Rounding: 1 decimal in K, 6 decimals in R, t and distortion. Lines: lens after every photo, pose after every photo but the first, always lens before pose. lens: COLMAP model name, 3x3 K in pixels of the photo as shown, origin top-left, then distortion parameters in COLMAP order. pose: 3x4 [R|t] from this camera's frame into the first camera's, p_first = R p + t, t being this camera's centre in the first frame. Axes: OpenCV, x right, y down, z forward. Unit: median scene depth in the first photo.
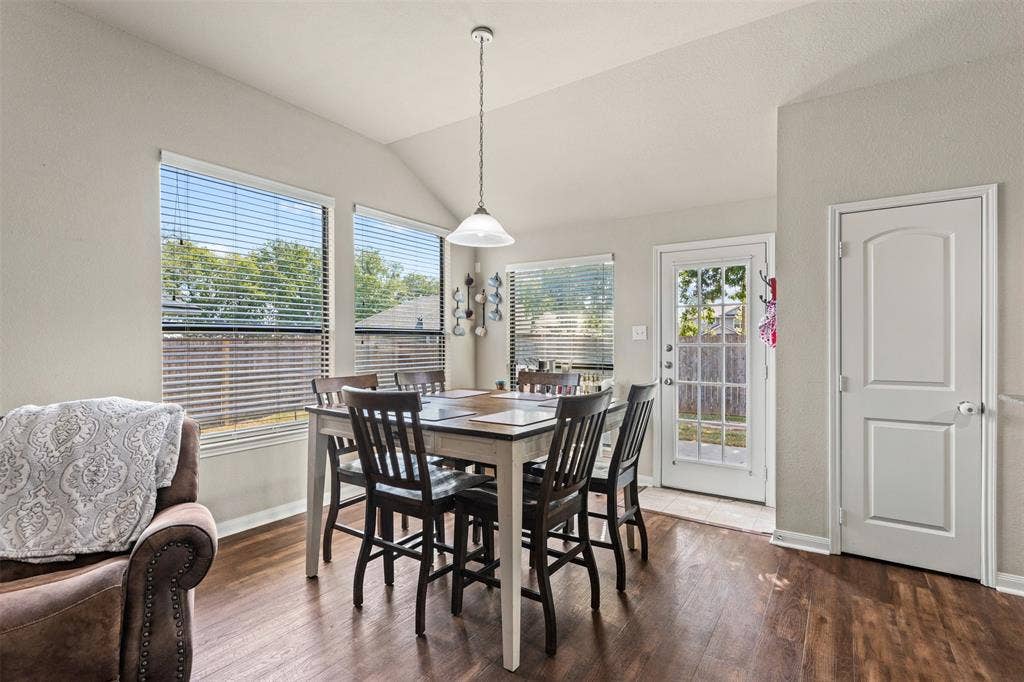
lens RADIAL K [[488.0, 0, 512.0], [0, 488.0, 341.9], [0, 0, 1]] dist [0.004798, 0.000030]
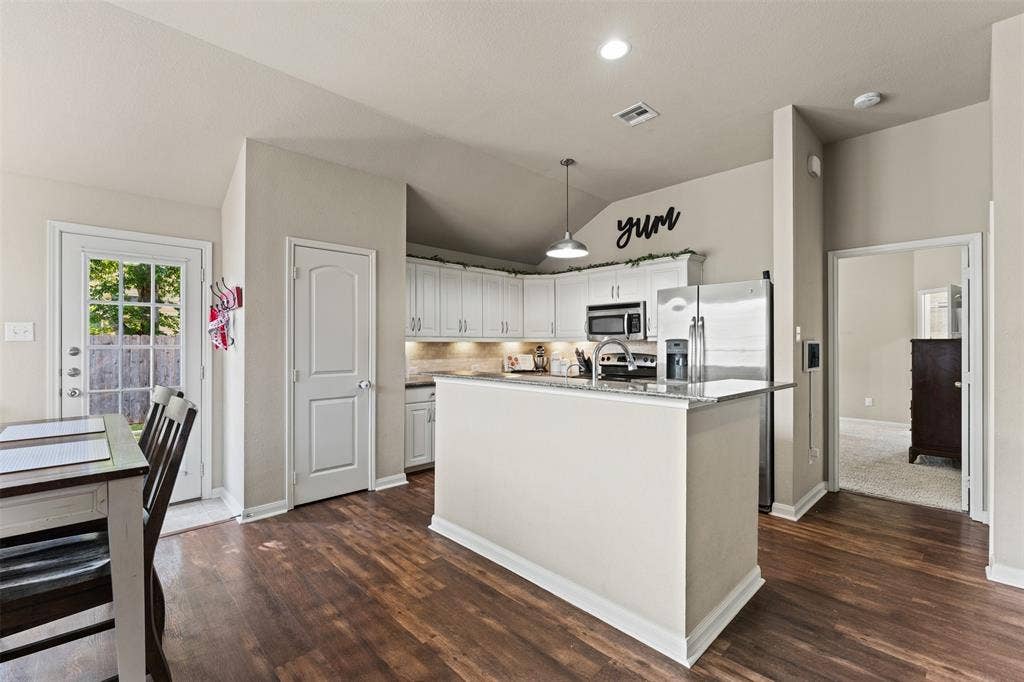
lens RADIAL K [[446.5, 0, 516.9], [0, 446.5, 343.1], [0, 0, 1]] dist [0.001022, 0.000081]
pose [[0.199190, 0.002041, 0.979959, -0.377762], [-0.000638, 0.999998, -0.001953, -0.000283], [-0.979961, -0.000236, 0.199191, 0.192773]]
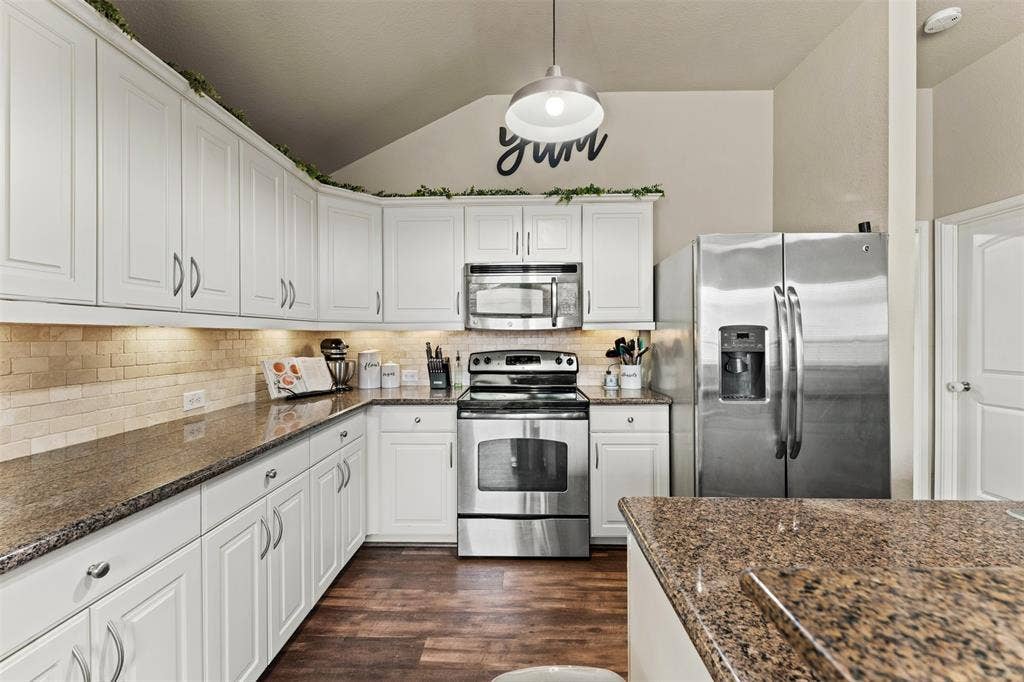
lens RADIAL K [[408.5, 0, 520.5], [0, 408.5, 335.9], [0, 0, 1]] dist [0.002826, -0.000108]
pose [[-0.555479, -0.000455, 0.831530, 0.655200], [-0.001563, 0.999999, -0.000497, 0.002937], [-0.831529, -0.001575, -0.555479, 0.669813]]
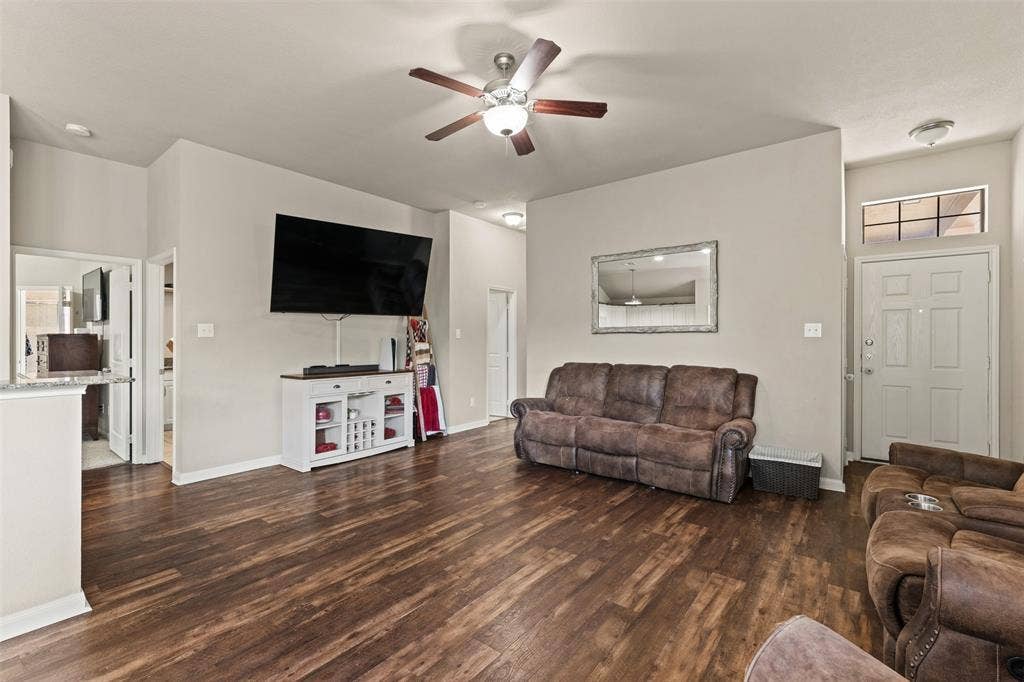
lens RADIAL K [[446.5, 0, 512.3], [0, 446.5, 337.2], [0, 0, 1]] dist [0.001022, 0.000081]
pose [[-0.998065, -0.002680, 0.062115, -0.458754], [-0.002989, 0.999984, -0.004881, -0.000338], [-0.062101, -0.005057, -0.998057, 0.760746]]
